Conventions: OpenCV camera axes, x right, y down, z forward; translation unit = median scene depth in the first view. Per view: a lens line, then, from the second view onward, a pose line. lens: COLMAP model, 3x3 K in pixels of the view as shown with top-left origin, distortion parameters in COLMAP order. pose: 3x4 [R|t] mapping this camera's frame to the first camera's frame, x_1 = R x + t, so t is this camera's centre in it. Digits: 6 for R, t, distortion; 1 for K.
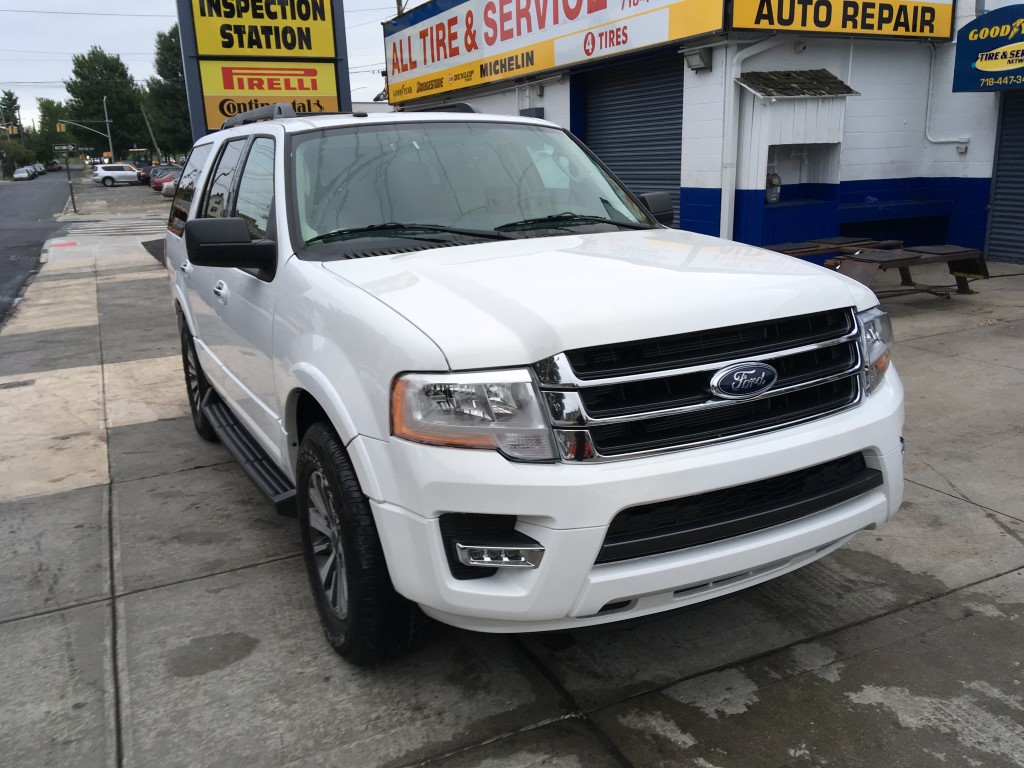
lens RADIAL K [[863.7, 0, 507.4], [0, 863.7, 383.4], [0, 0, 1]] dist [0.113945, -0.172755]
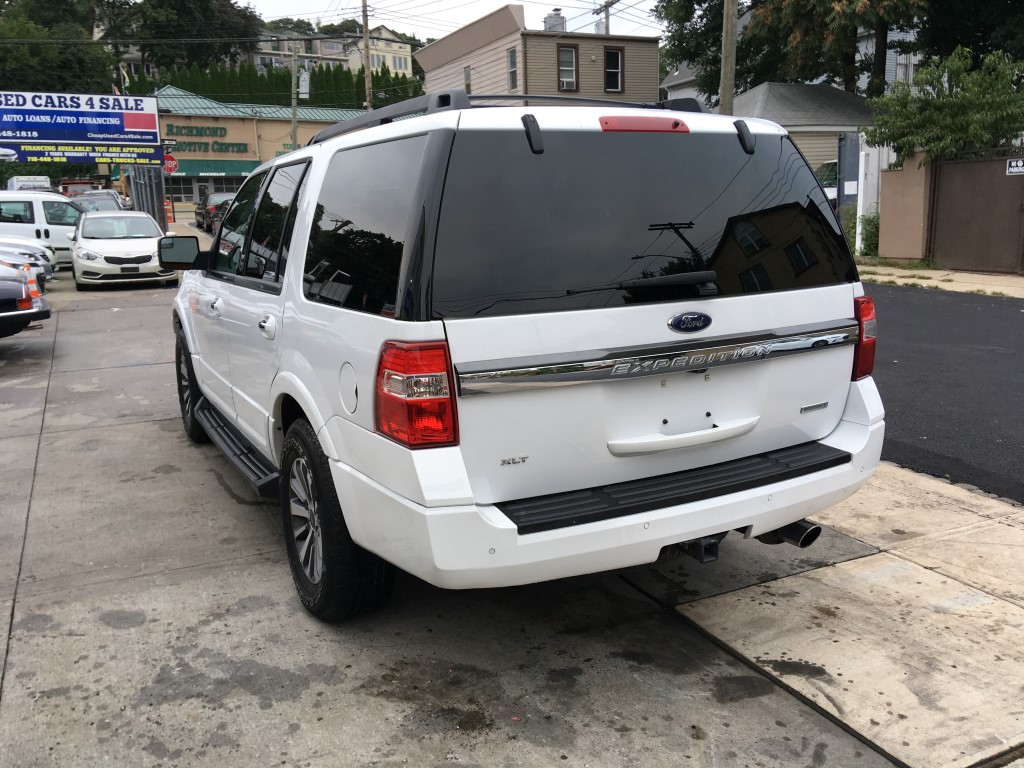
lens RADIAL K [[863.7, 0, 512.2], [0, 863.7, 378.8], [0, 0, 1]] dist [0.113945, -0.172755]
pose [[-0.997643, 0.067784, -0.010622, -0.210969], [0.056875, 0.903614, 0.424556, -0.450807], [0.038377, 0.422951, -0.905340, 1.876274]]
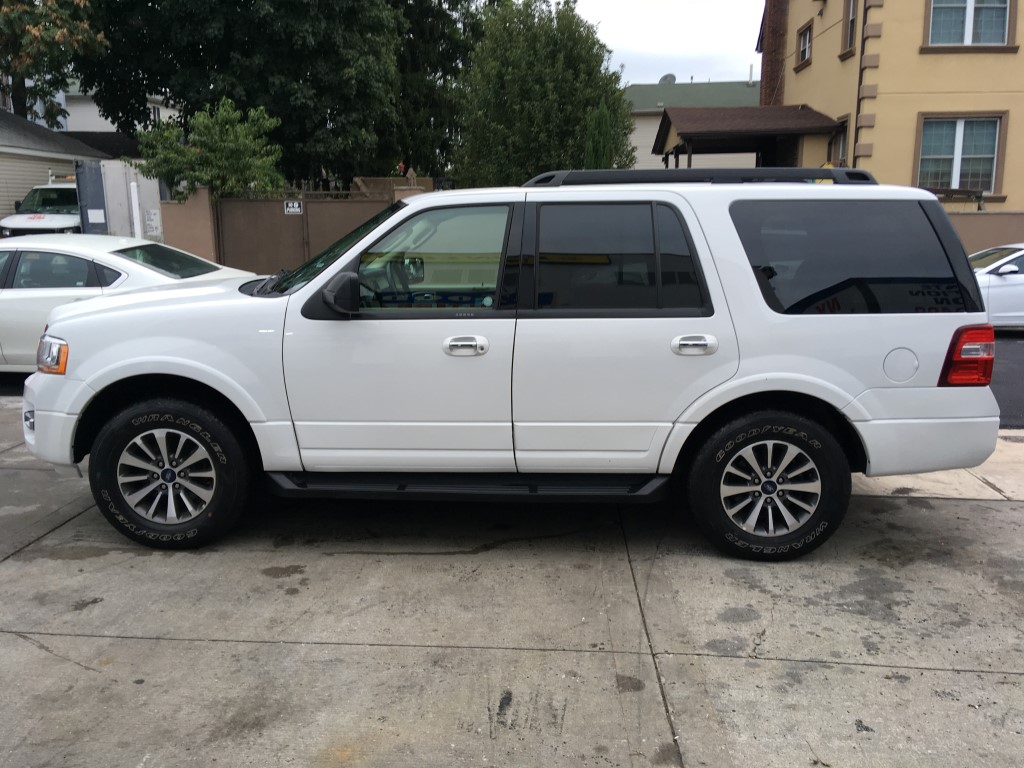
lens RADIAL K [[863.7, 0, 510.3], [0, 863.7, 378.4], [0, 0, 1]] dist [0.113945, -0.172755]
pose [[-0.471566, 0.188710, -0.861402, 0.817843], [-0.200979, 0.928126, 0.313352, -0.392433], [0.858623, 0.320890, -0.399746, 1.381214]]
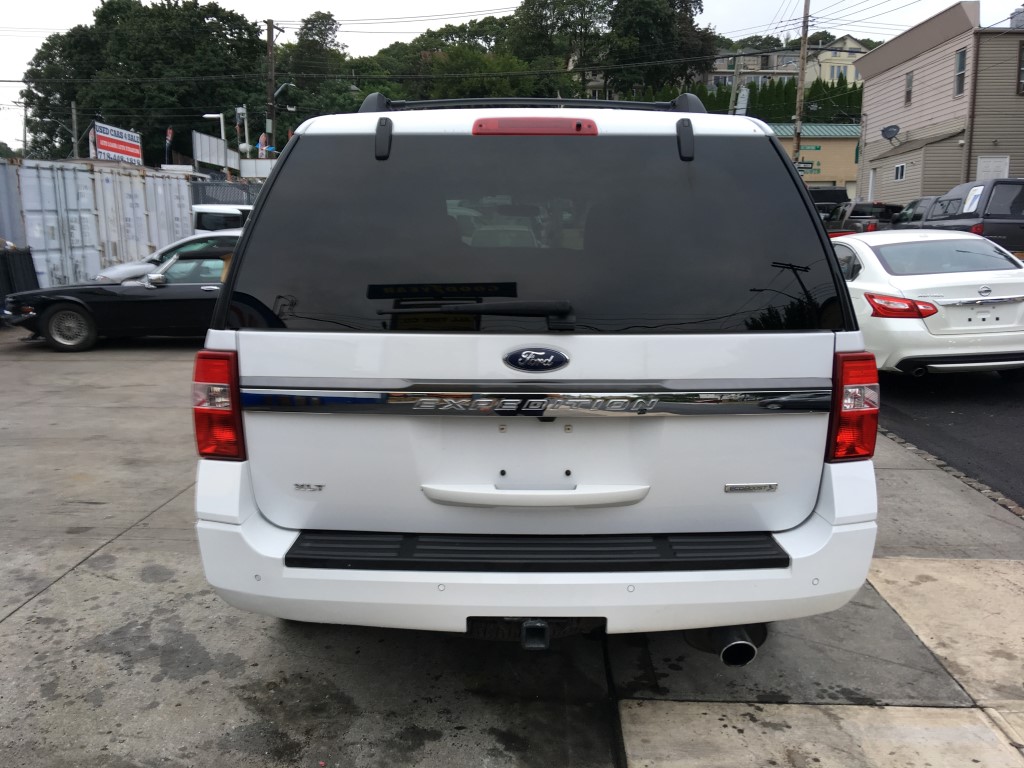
lens RADIAL K [[863.7, 0, 510.9], [0, 863.7, 383.8], [0, 0, 1]] dist [0.113945, -0.172755]
pose [[-0.889329, -0.042559, 0.455283, -0.534379], [0.141951, 0.920774, 0.363352, -0.400101], [-0.434677, 0.387767, -0.812830, 1.751263]]
